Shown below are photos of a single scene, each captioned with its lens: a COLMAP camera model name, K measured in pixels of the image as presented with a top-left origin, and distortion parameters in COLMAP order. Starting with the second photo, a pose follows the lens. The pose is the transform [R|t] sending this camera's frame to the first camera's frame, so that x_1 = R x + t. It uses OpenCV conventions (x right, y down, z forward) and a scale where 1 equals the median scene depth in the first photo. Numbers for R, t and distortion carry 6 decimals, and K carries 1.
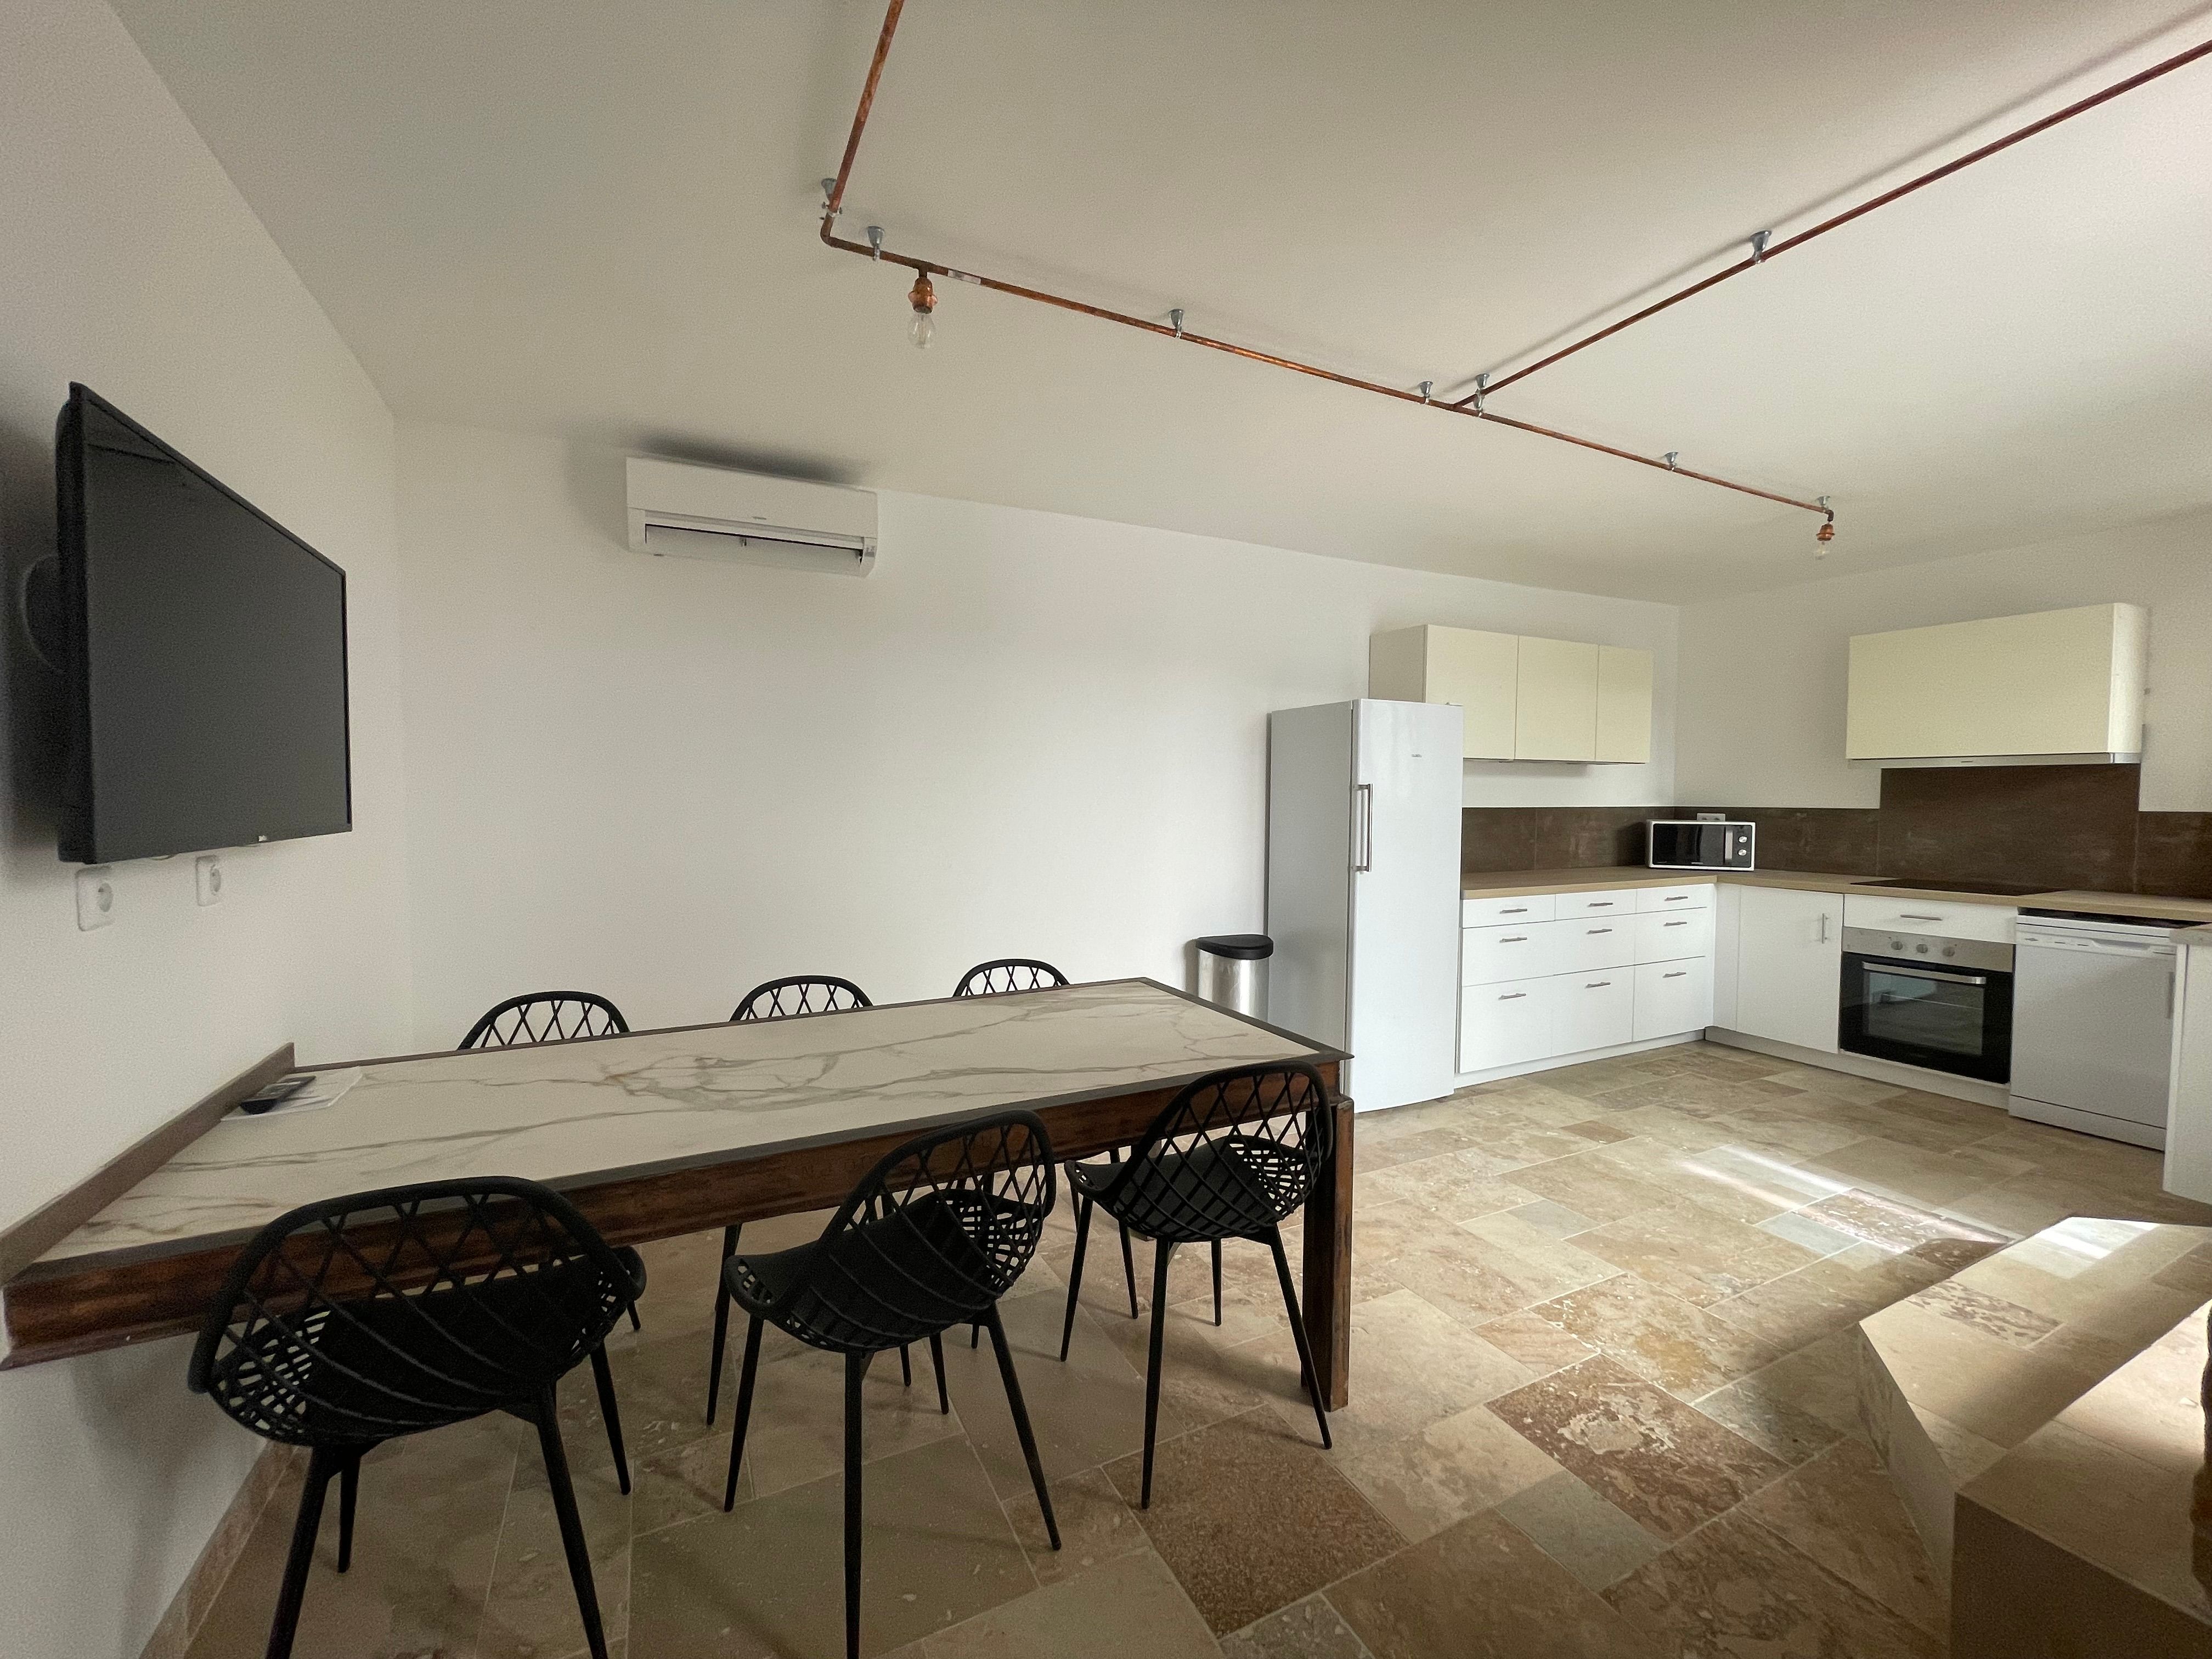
lens RADIAL K [[895.3, 0, 1103.0], [0, 895.3, 831.5], [0, 0, 1]] dist [-0.001568, -0.000650]
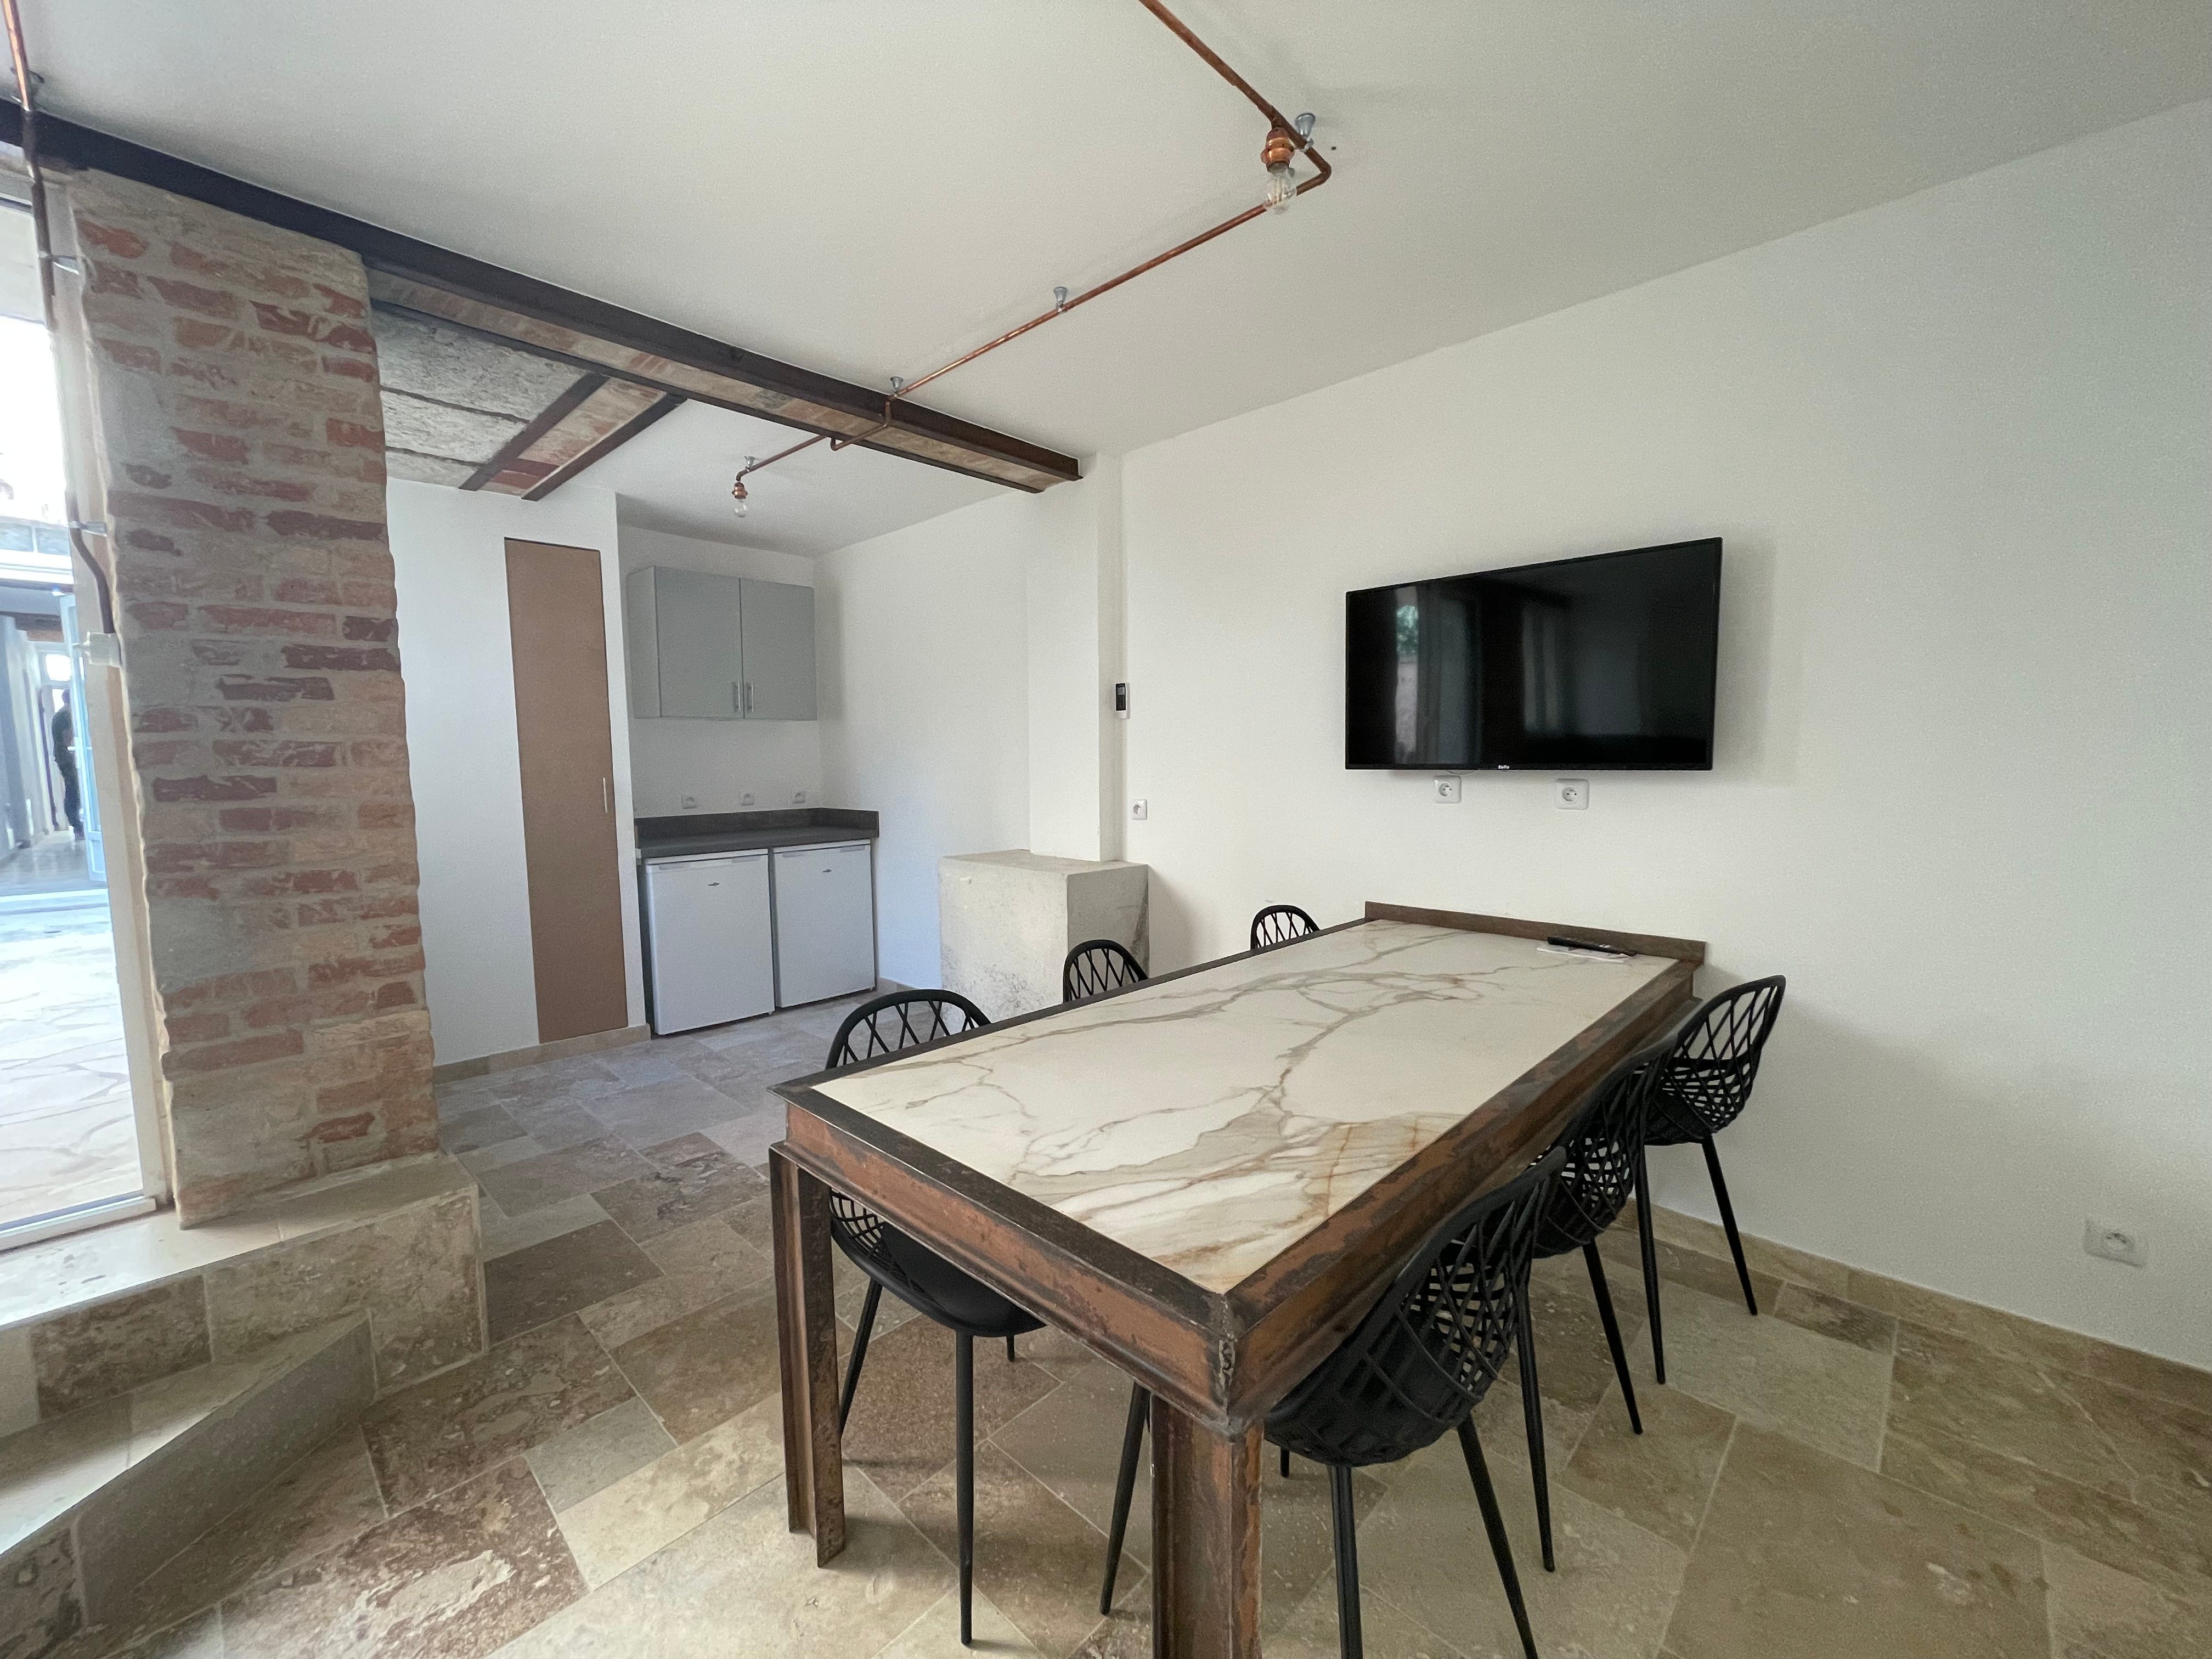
lens RADIAL K [[893.7, 0, 1103.2], [0, 893.7, 831.5], [0, 0, 1]] dist [-0.002249, -0.000088]
pose [[-0.941731, 0.037935, -0.334221, 0.132160], [-0.003875, 0.992331, 0.123551, -0.030086], [0.336345, 0.117647, -0.934362, 0.912259]]
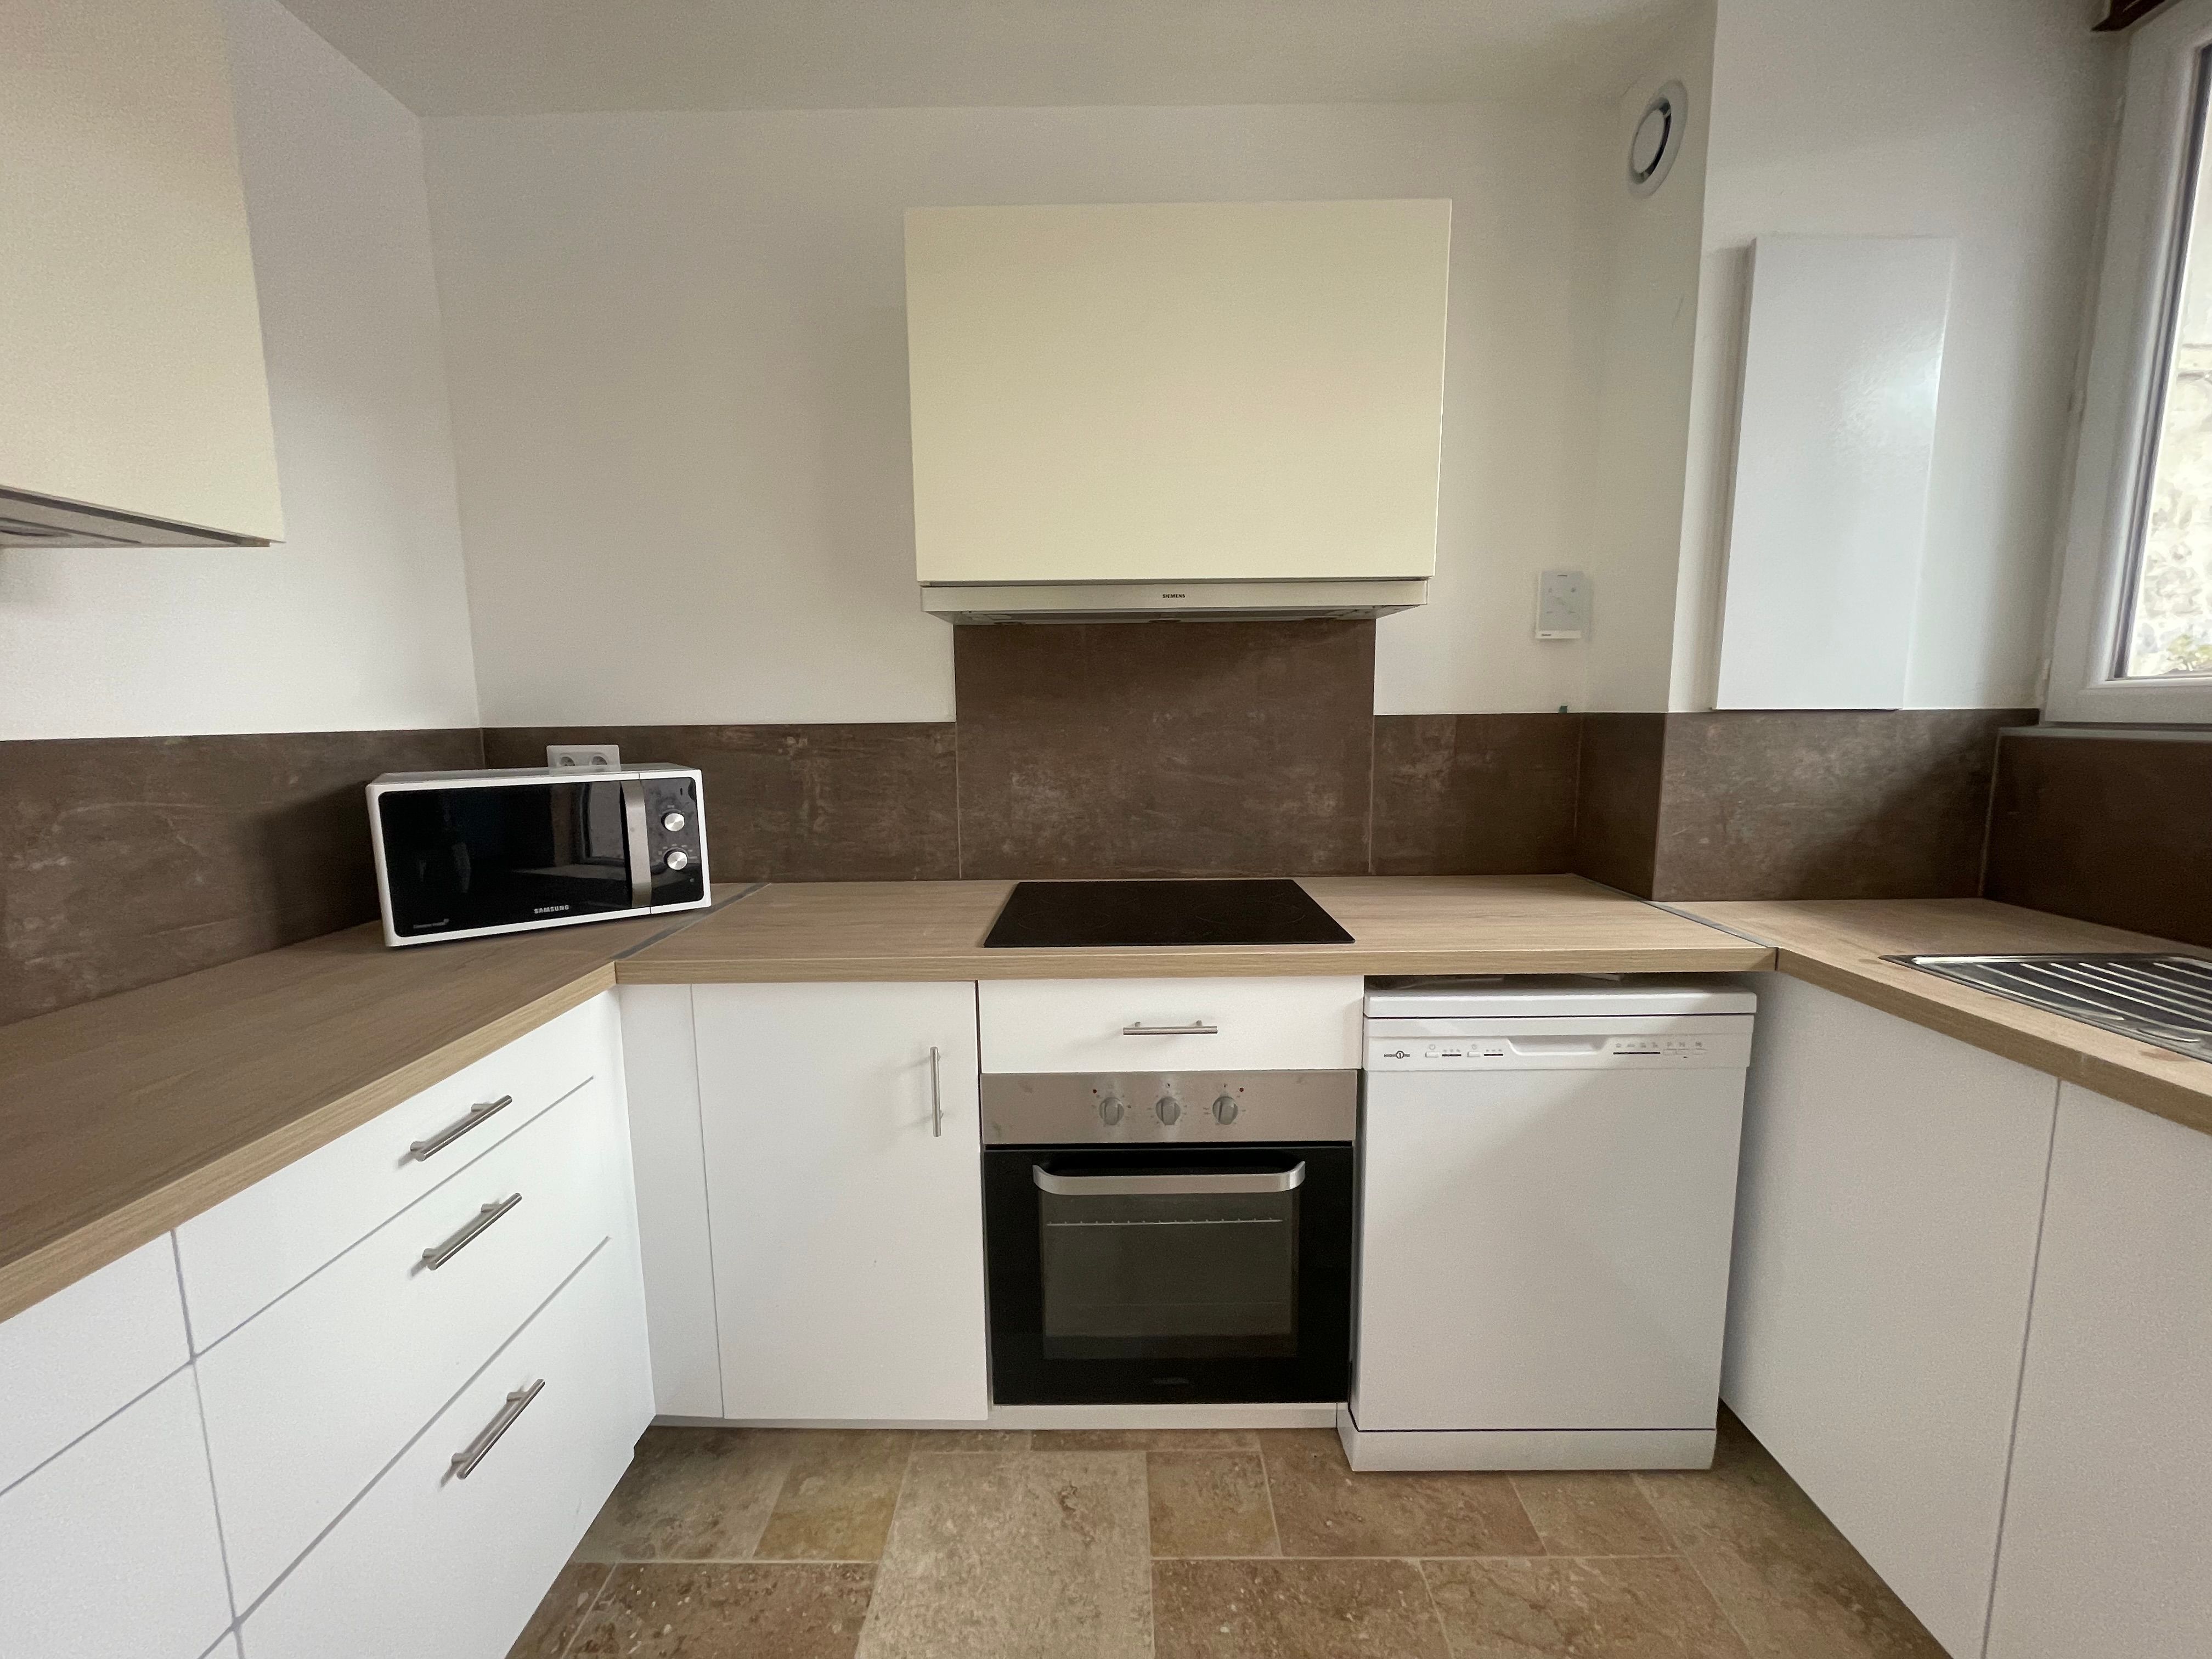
lens RADIAL K [[893.7, 0, 1103.2], [0, 893.7, 831.5], [0, 0, 1]] dist [-0.002249, -0.000088]
pose [[0.454640, -0.126183, 0.881692, 0.643778], [0.048894, 0.991957, 0.116752, -0.024452], [-0.889332, -0.009970, 0.457153, 0.919977]]
